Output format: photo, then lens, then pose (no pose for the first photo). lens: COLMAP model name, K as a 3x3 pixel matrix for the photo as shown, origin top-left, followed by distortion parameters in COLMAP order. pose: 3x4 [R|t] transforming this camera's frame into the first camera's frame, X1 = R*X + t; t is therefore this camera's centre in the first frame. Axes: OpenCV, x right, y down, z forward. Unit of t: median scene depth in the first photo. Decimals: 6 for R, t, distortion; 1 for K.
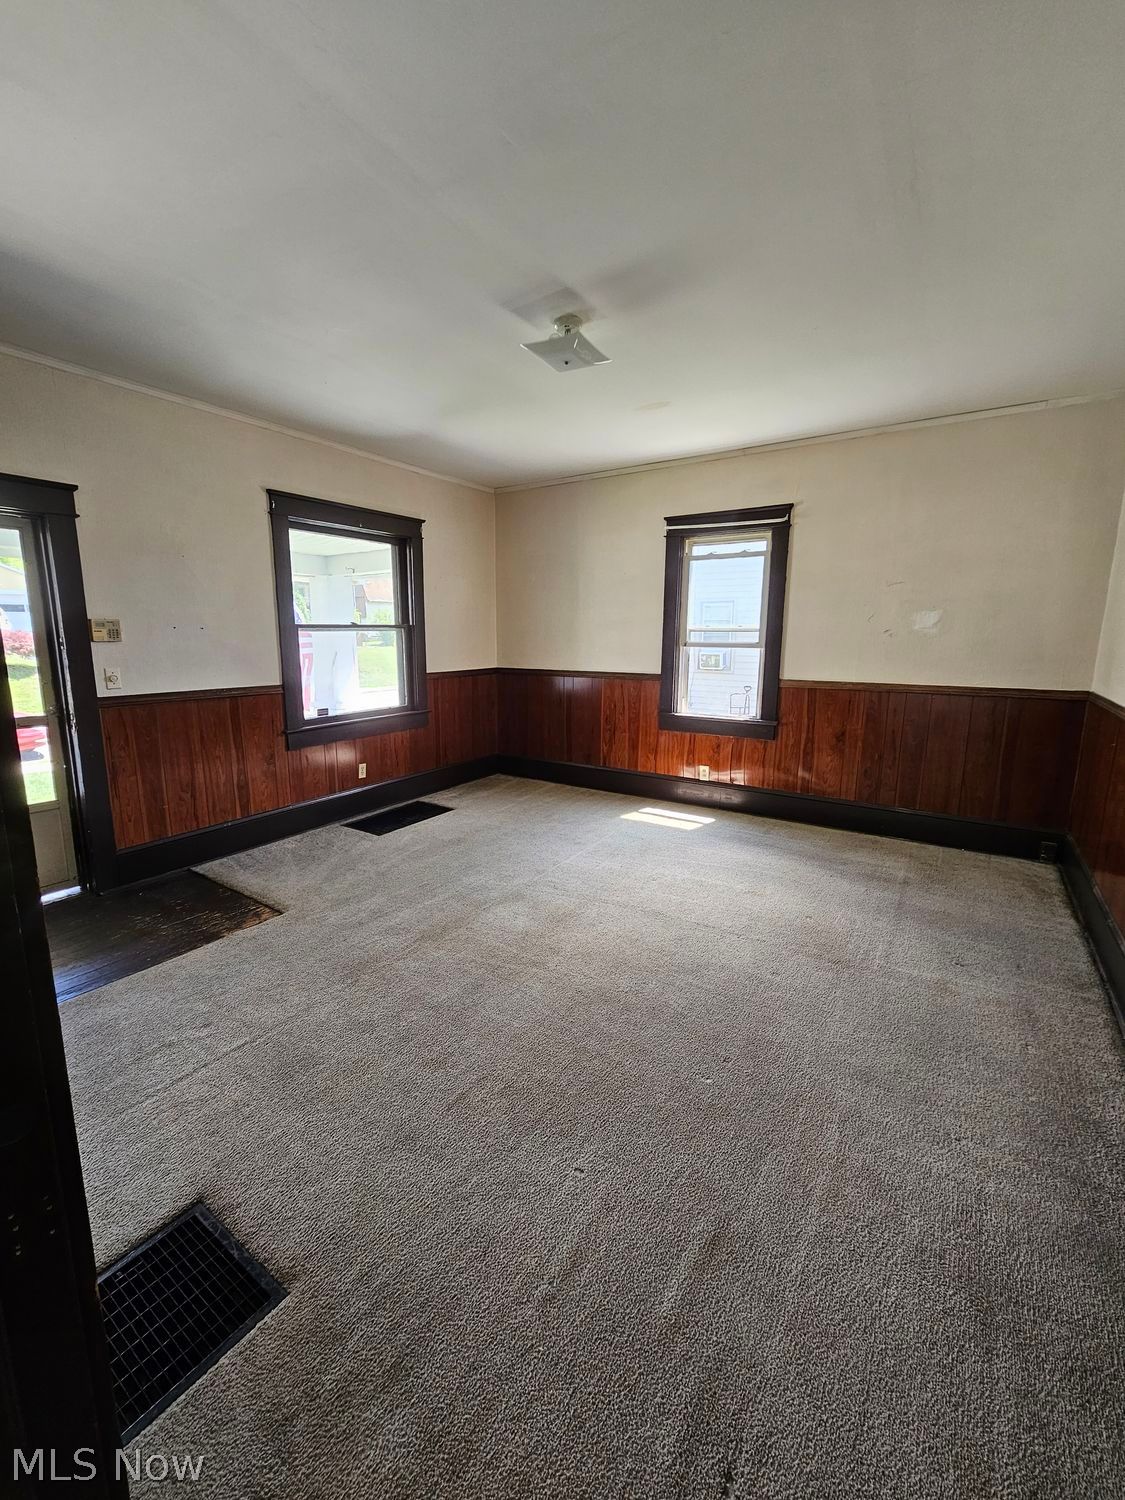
lens RADIAL K [[618.5, 0, 544.9], [0, 618.5, 749.8], [0, 0, 1]] dist [-0.000922, -0.000189]
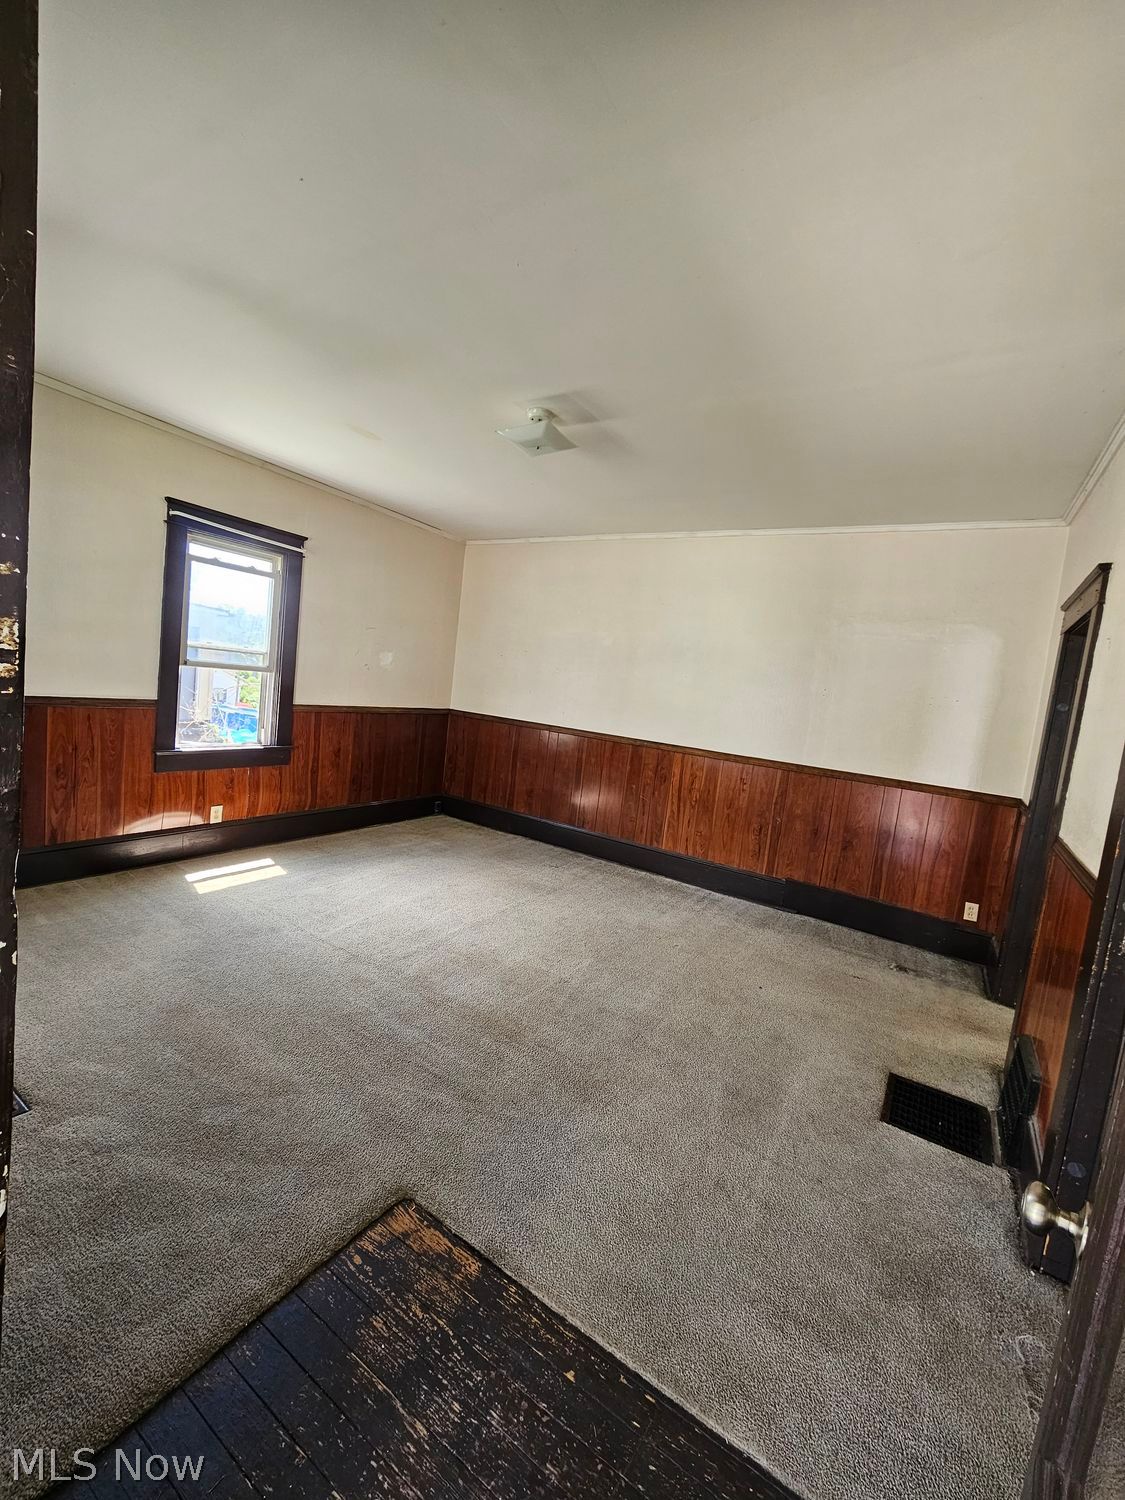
lens RADIAL K [[609.8, 0, 562.5], [0, 609.8, 750.0], [0, 0, 1]] dist [0.000333, -0.000028]
pose [[-0.035383, -0.115224, 0.992709, -0.635485], [0.079948, 0.989821, 0.117738, -0.121370], [-0.996171, 0.083531, -0.025811, 0.586310]]
